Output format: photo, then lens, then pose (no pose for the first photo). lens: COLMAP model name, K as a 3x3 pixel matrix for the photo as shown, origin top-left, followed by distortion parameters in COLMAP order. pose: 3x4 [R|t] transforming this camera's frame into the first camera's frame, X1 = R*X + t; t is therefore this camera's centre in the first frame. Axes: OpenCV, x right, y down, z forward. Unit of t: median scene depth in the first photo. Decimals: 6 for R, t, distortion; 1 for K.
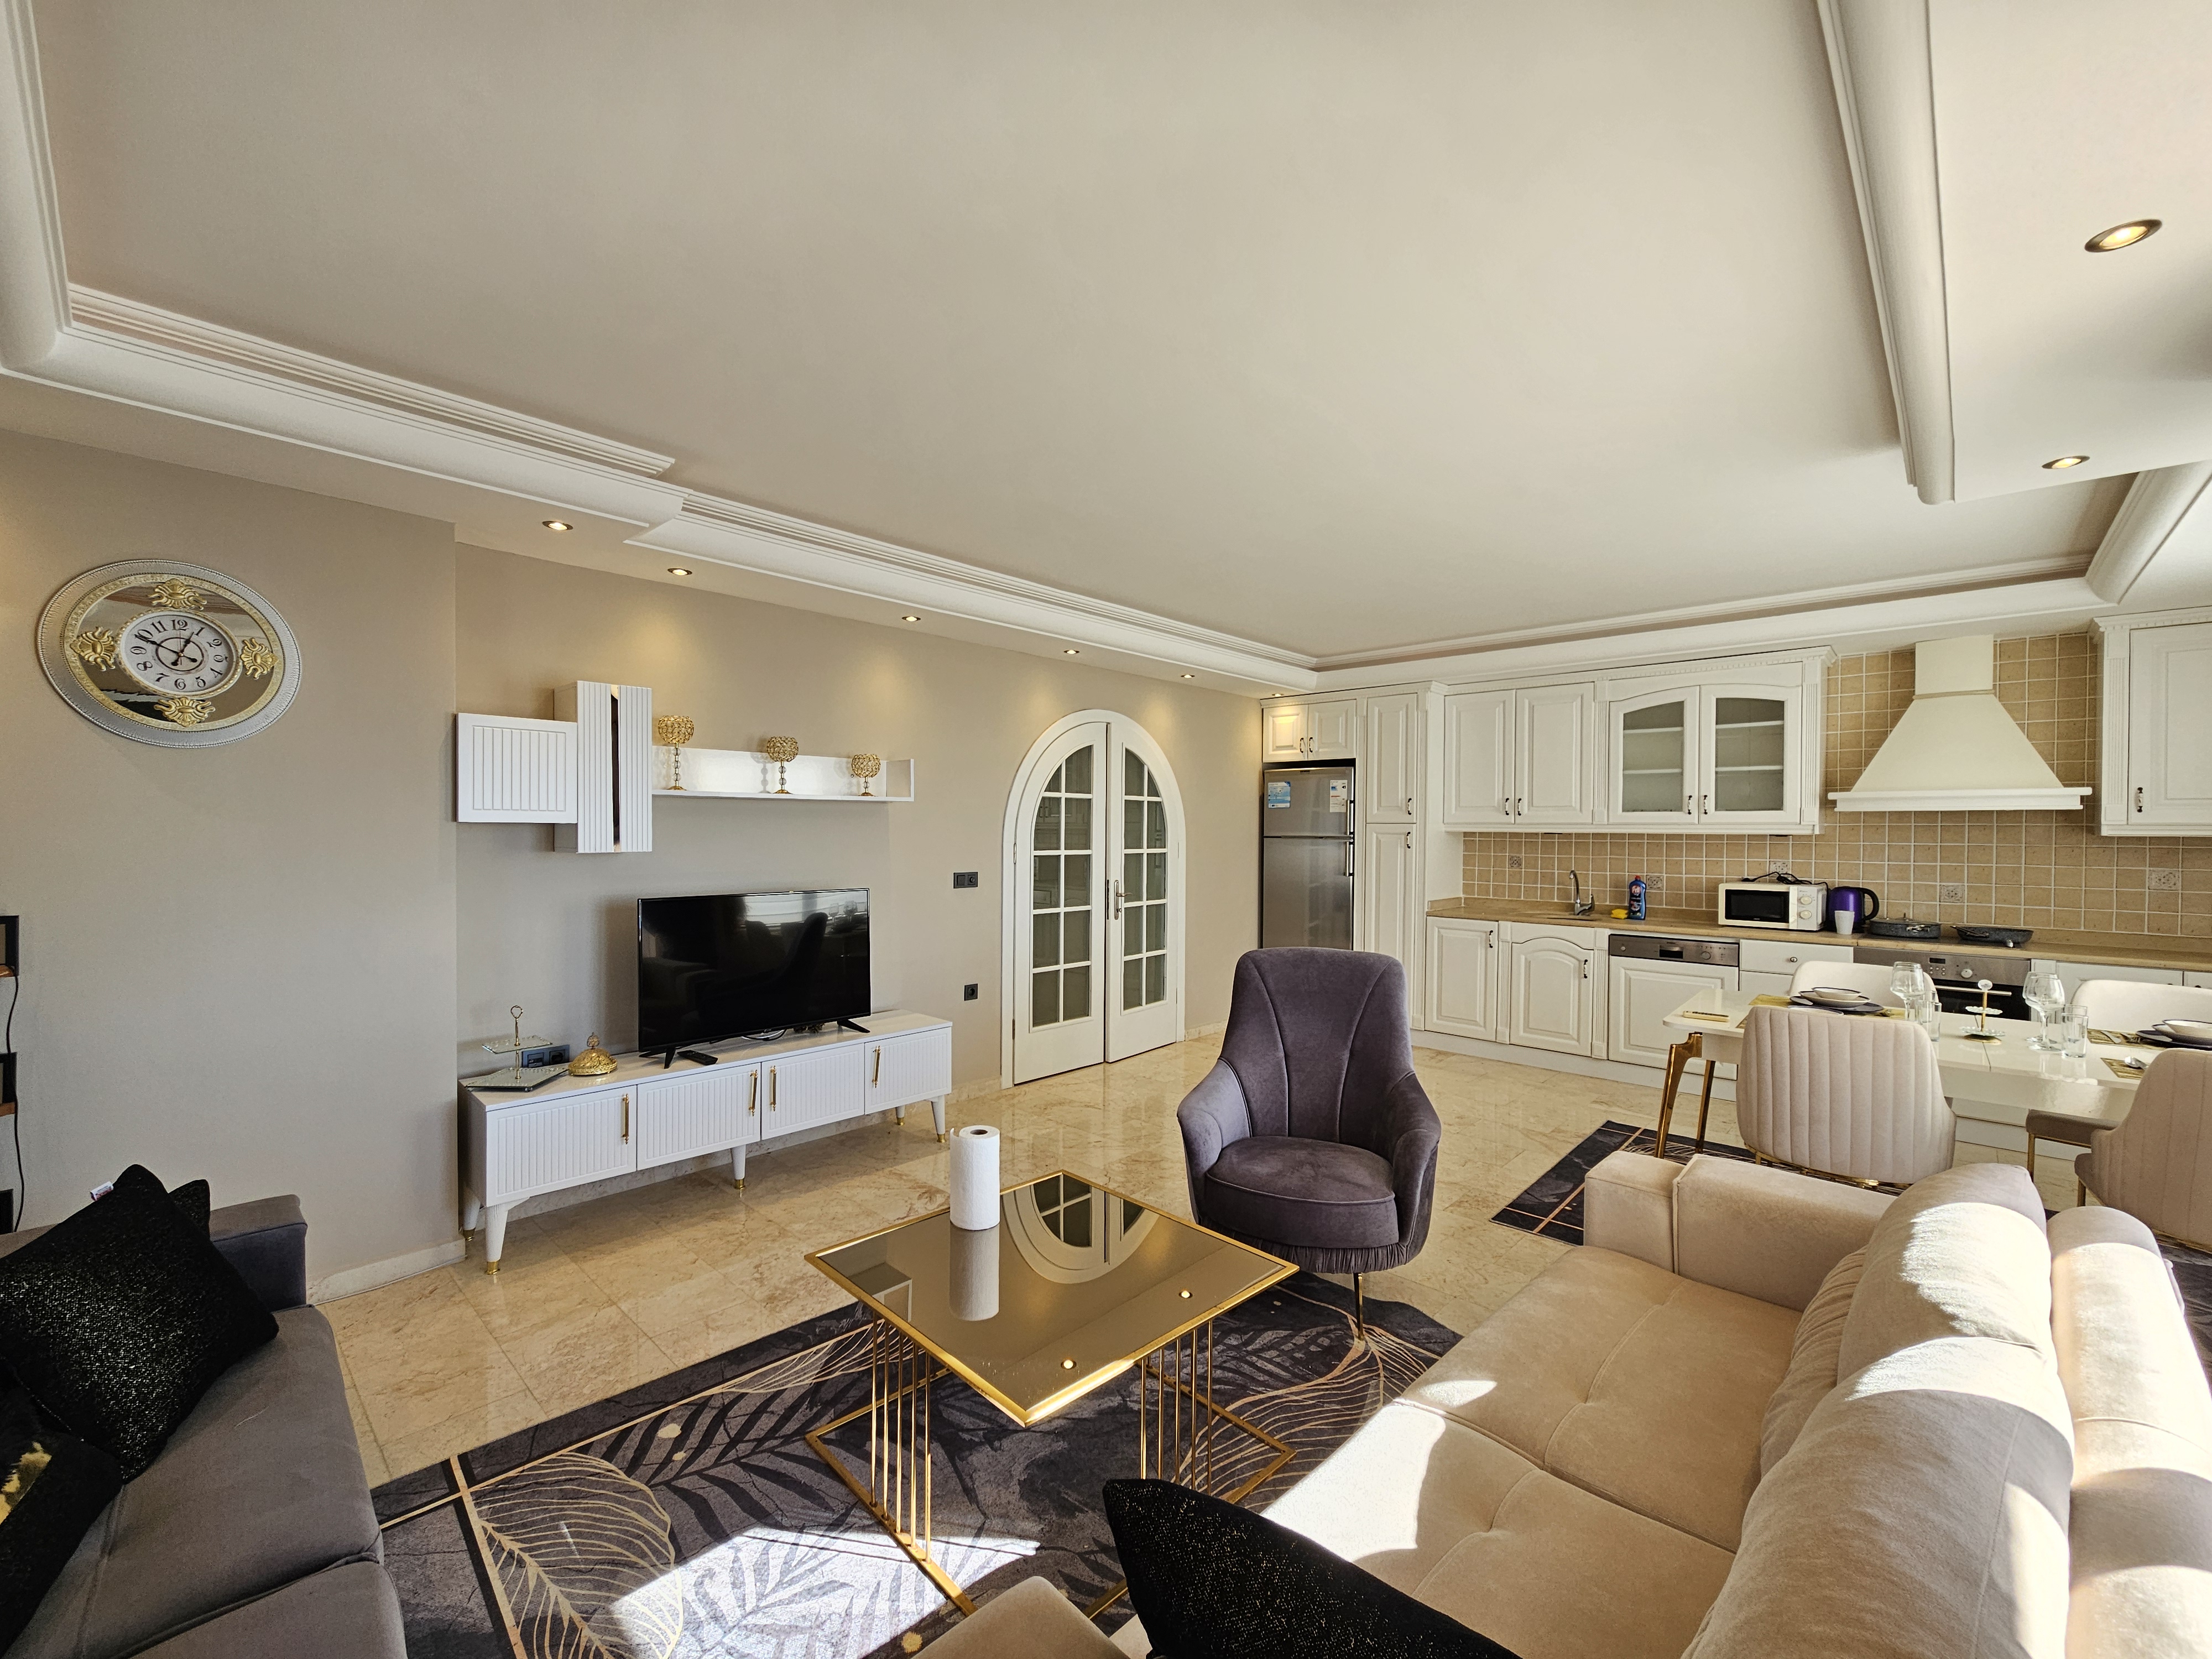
lens RADIAL K [[908.6, 0, 1093.6], [0, 908.6, 834.4], [0, 0, 1]] dist [-0.001221, 0.004186]
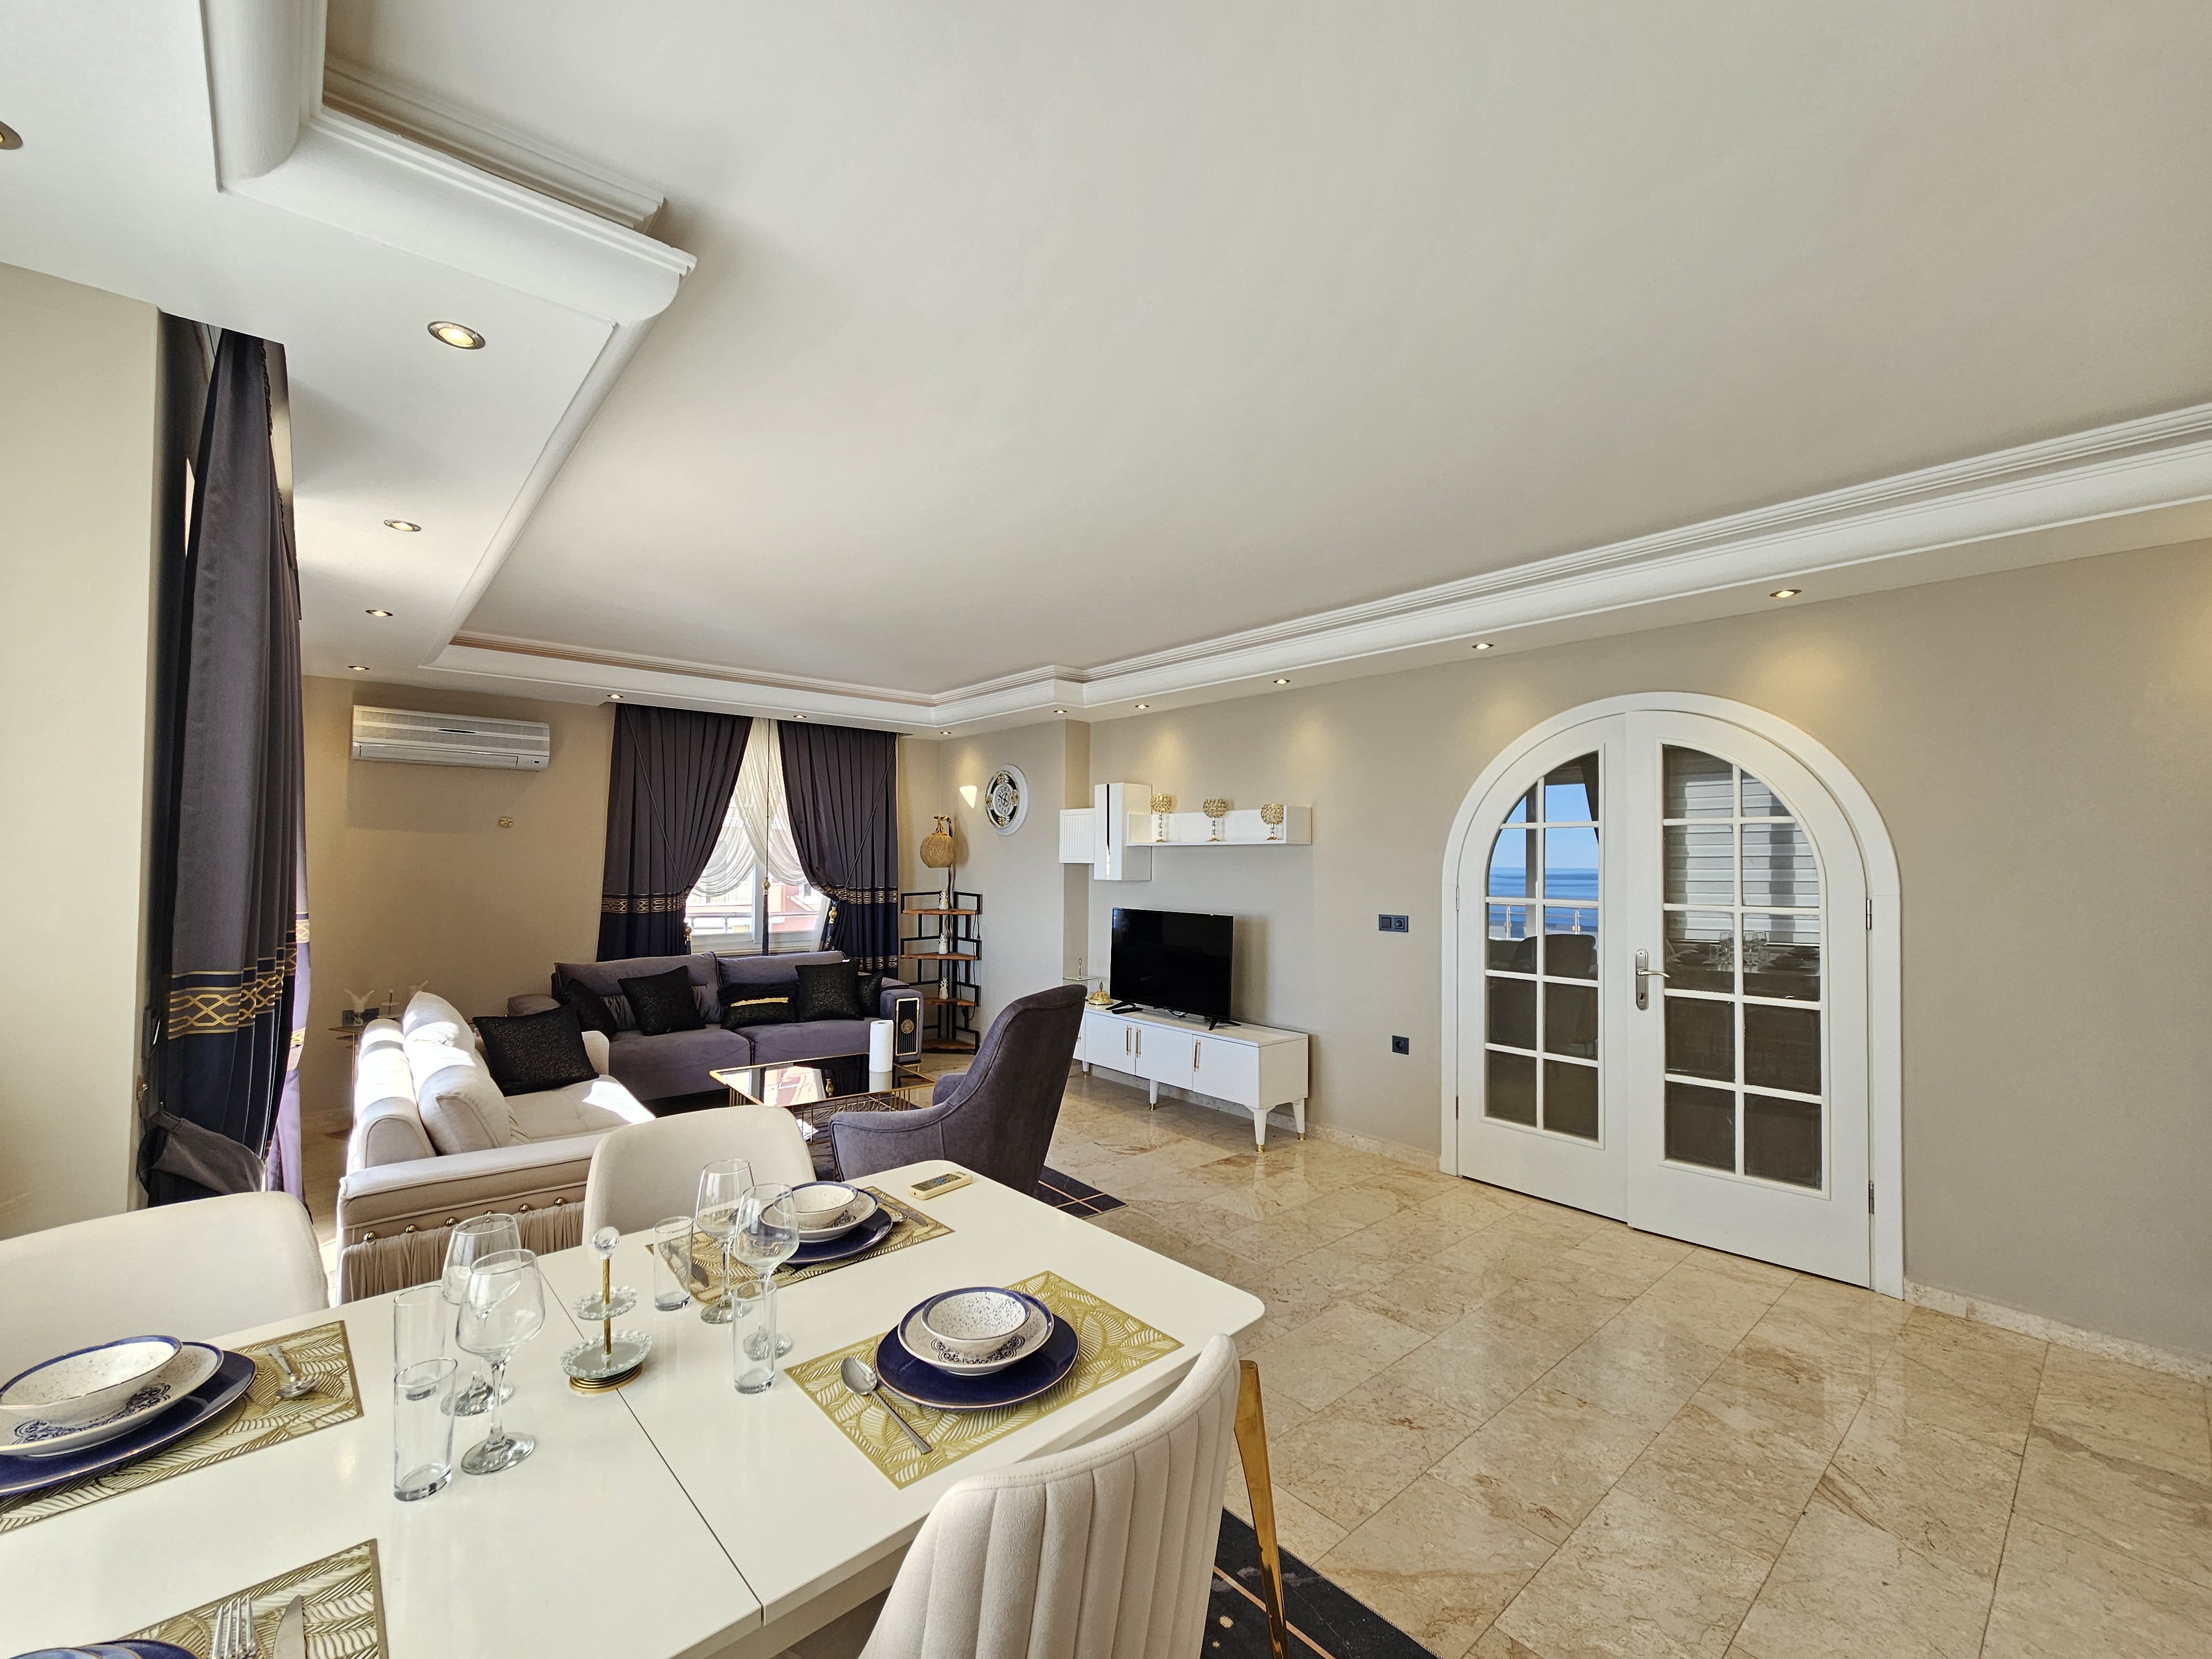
lens RADIAL K [[908.6, 0, 1063.3], [0, 908.6, 829.9], [0, 0, 1]] dist [-0.001221, 0.004186]
pose [[-0.110039, -0.040791, -0.993090, 0.776061], [-0.016041, 0.999100, -0.039260, -0.003794], [0.993798, 0.011610, -0.110595, 0.705938]]
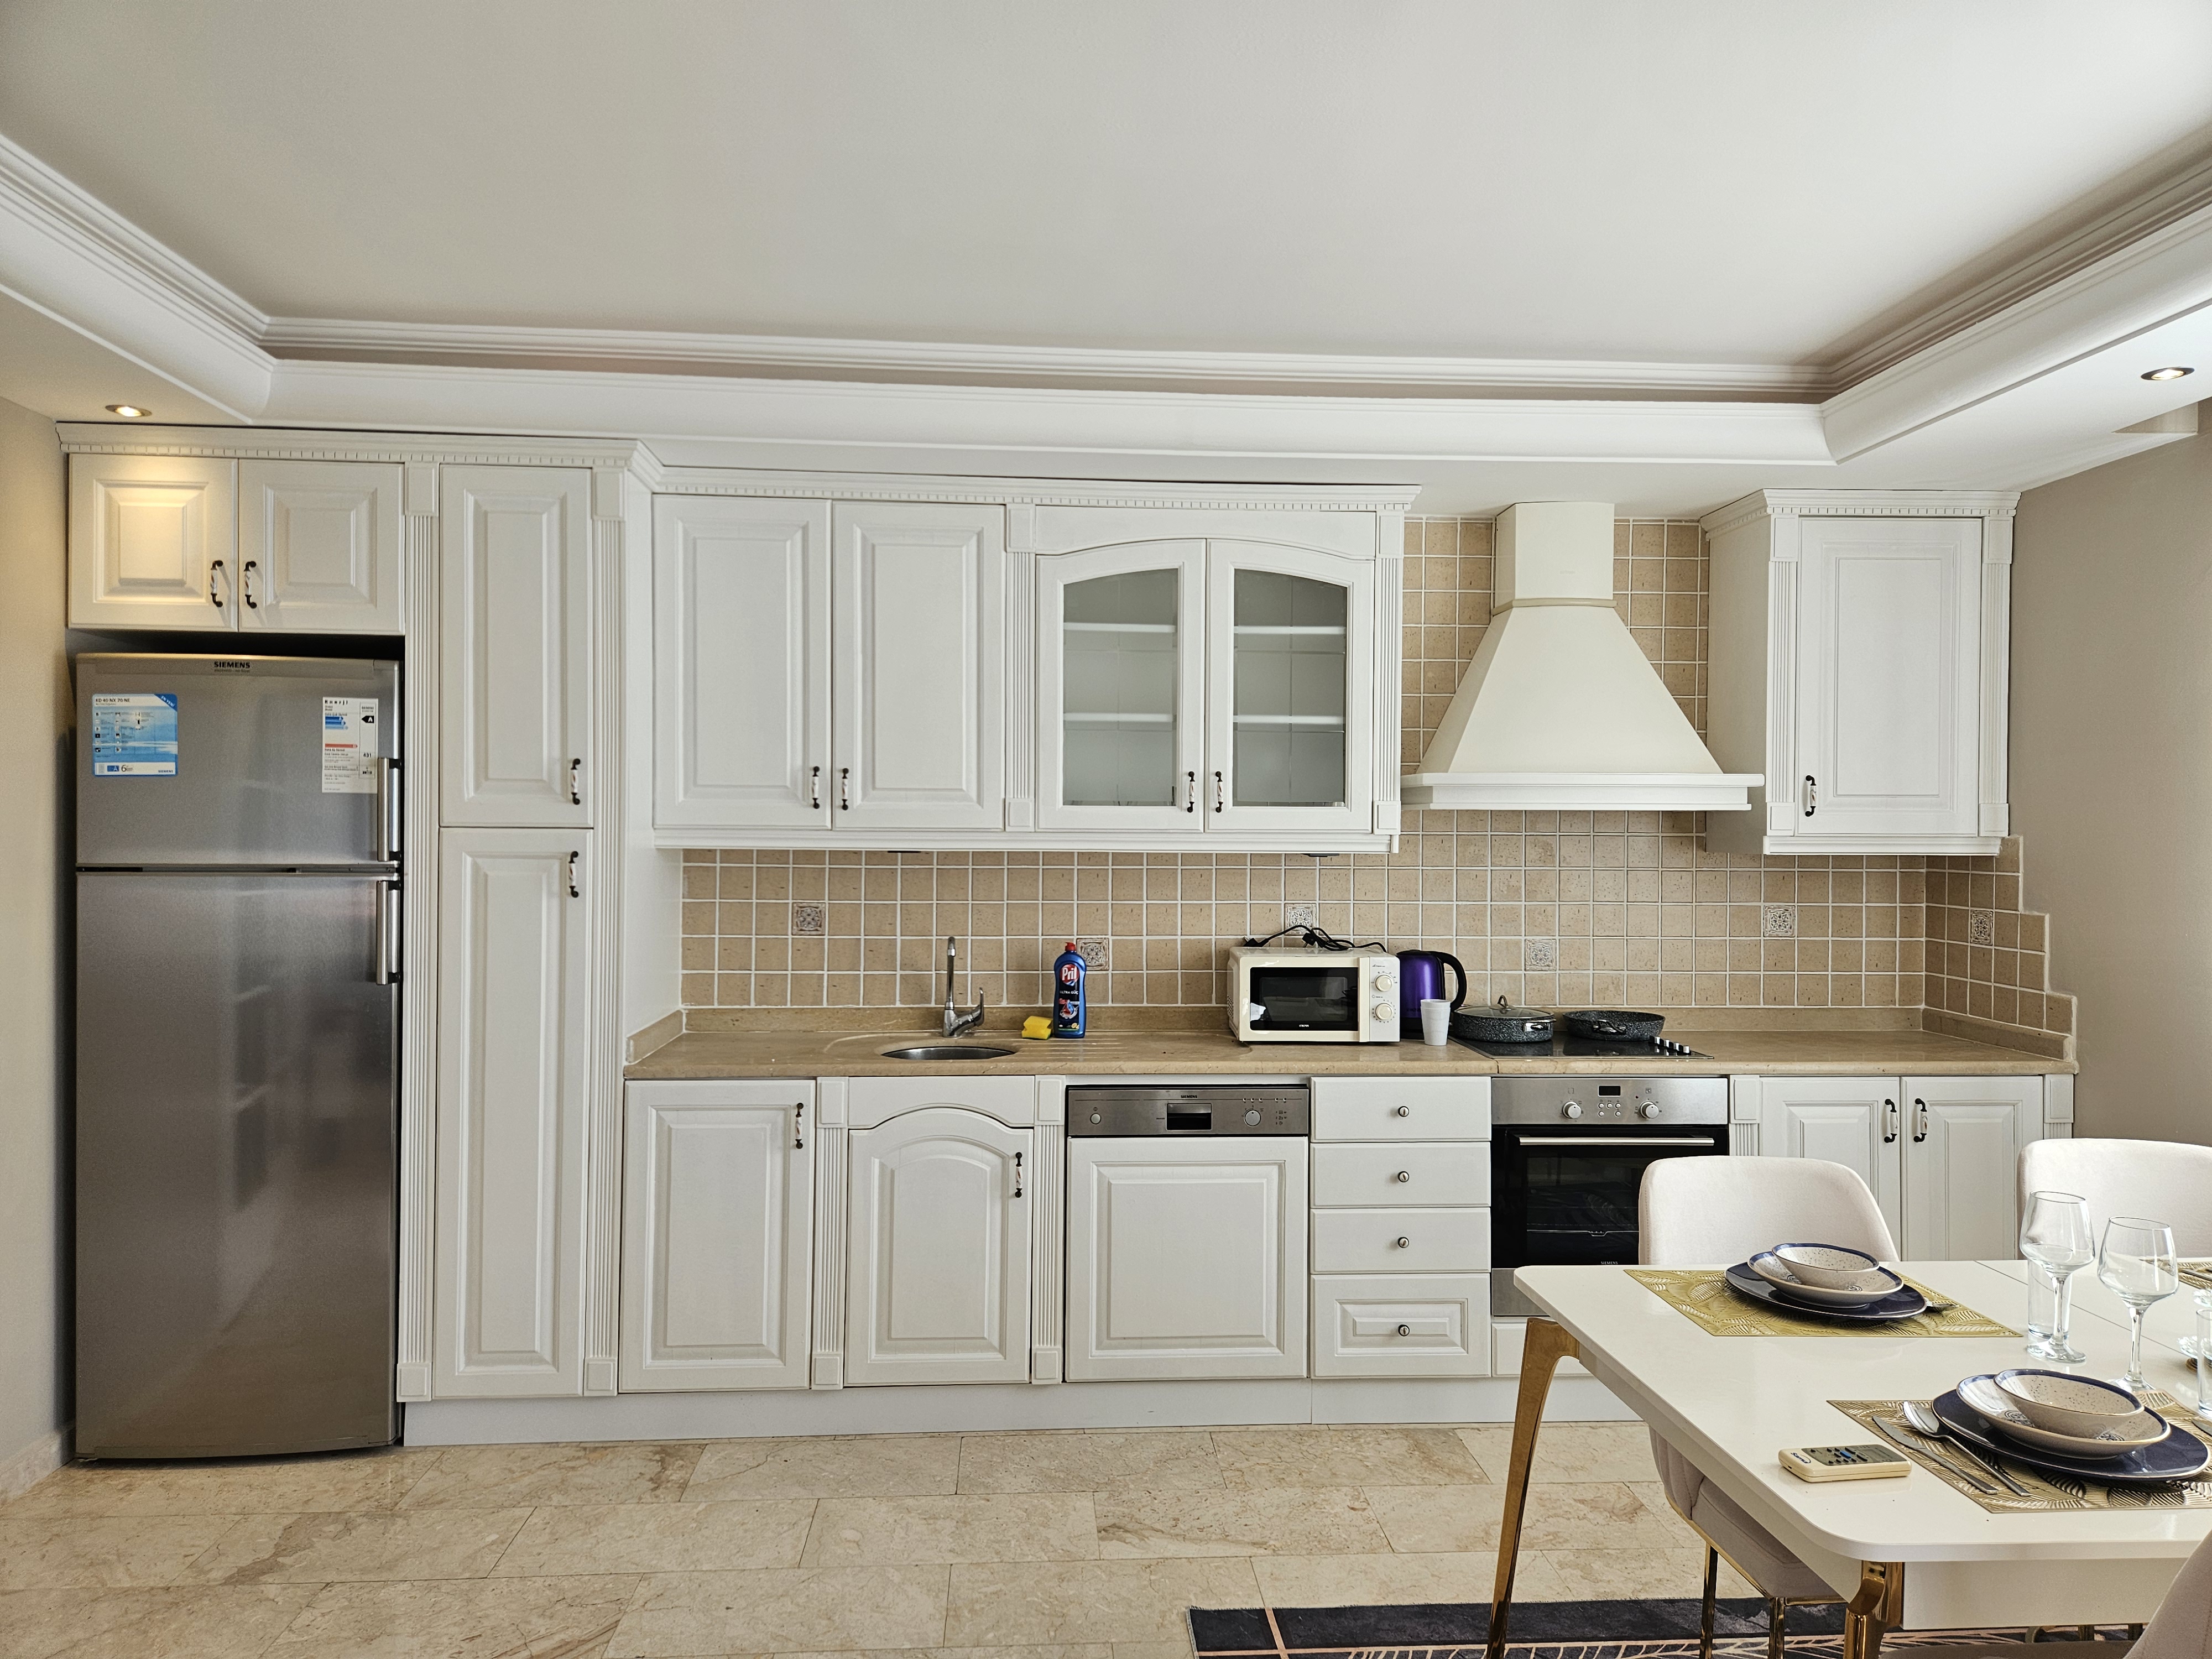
lens RADIAL K [[1434.9, 0, 1102.3], [0, 1434.9, 838.1], [0, 0, 1]] dist [0.043195, -0.018842]
pose [[0.683595, -0.003804, 0.729851, 0.083813], [0.002545, 0.999993, 0.002828, -0.010628], [-0.729857, -0.000076, 0.683600, 0.529739]]
